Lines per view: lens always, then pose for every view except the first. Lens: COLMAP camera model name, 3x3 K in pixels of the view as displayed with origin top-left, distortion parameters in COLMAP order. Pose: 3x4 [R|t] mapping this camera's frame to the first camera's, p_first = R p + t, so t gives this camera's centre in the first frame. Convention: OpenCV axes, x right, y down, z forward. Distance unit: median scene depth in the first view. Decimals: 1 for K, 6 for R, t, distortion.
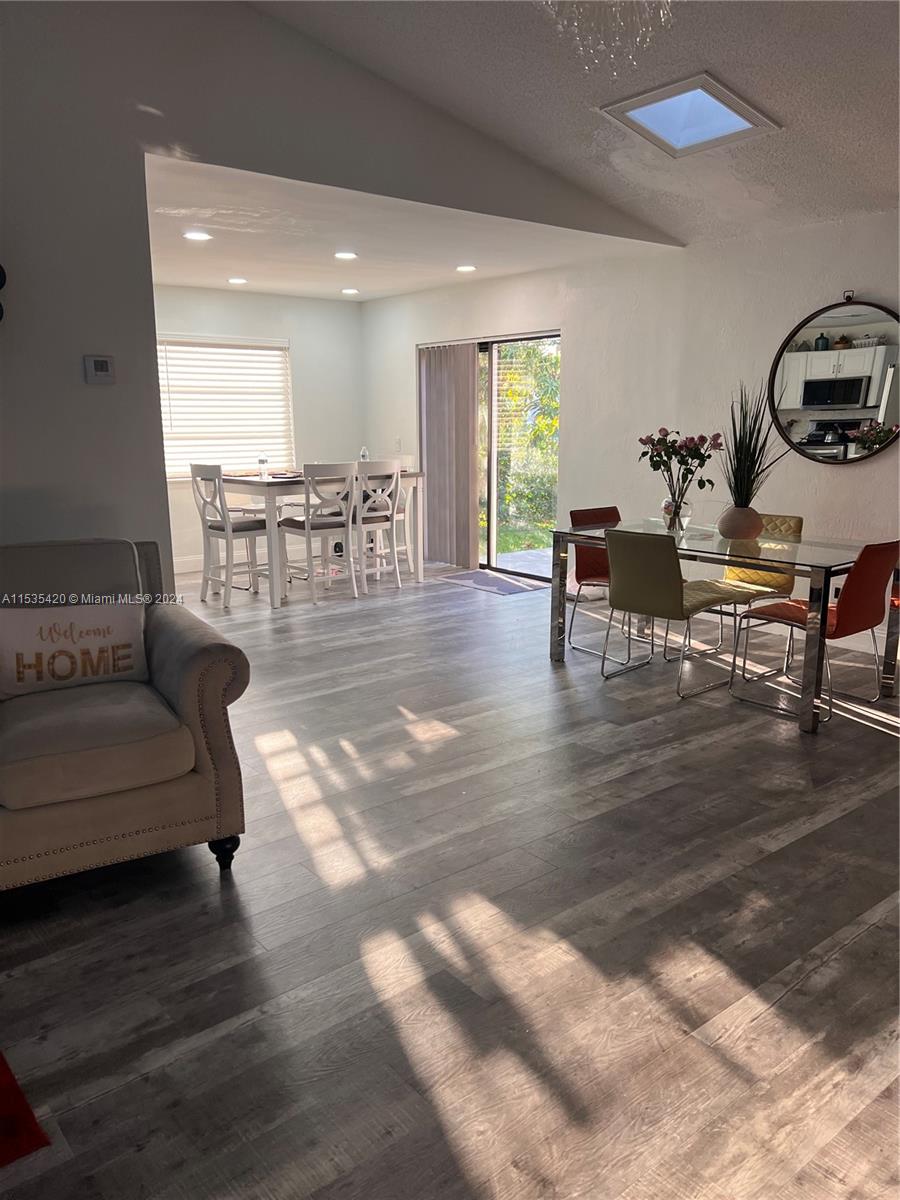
lens RADIAL K [[898.2, 0, 449.3], [0, 898.2, 602.1], [0, 0, 1]] dist [0.002963, -0.052600]
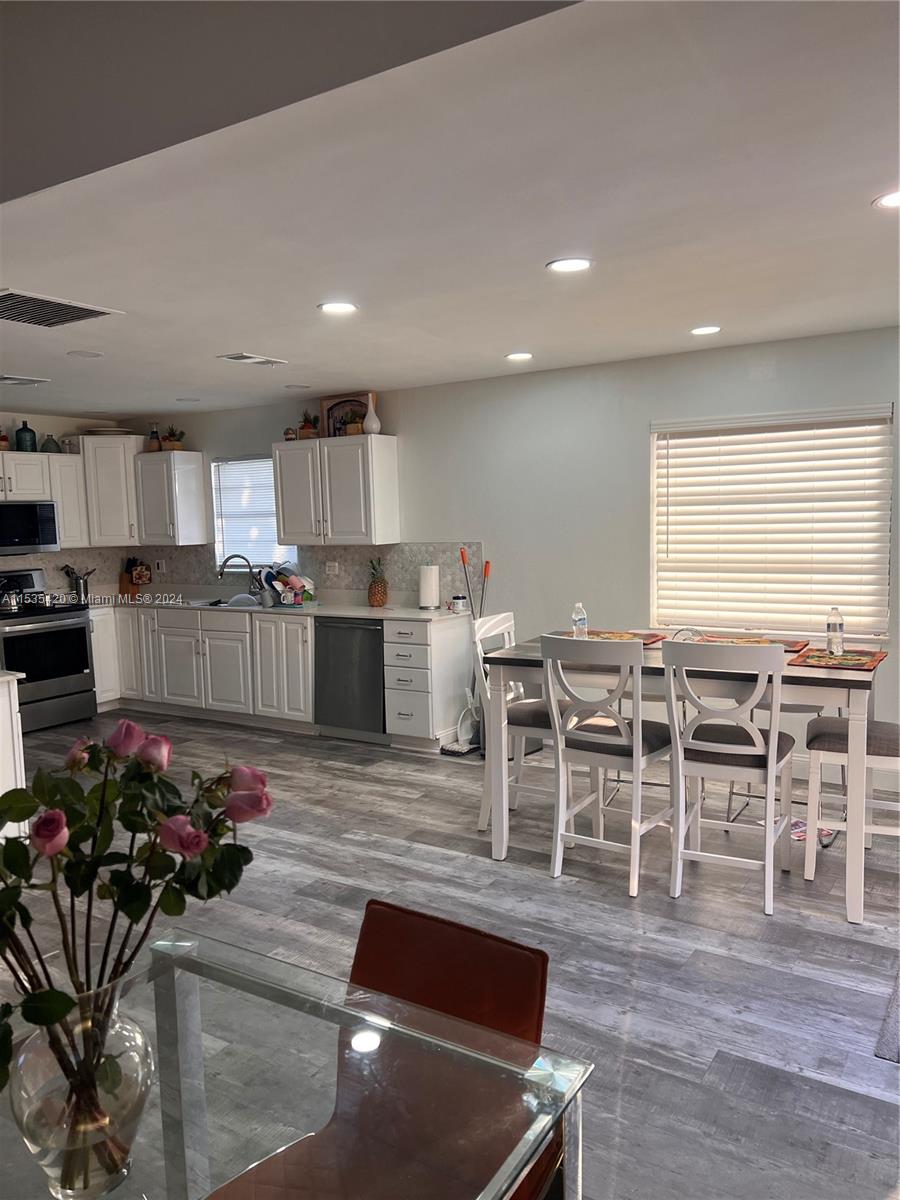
lens RADIAL K [[898.2, 0, 449.4], [0, 898.2, 600.5], [0, 0, 1]] dist [0.002963, -0.052600]
pose [[0.326422, 0.092502, -0.940687, 0.335198], [-0.179320, 0.983187, 0.034457, -0.169975], [0.928059, 0.157436, 0.337522, 0.687255]]
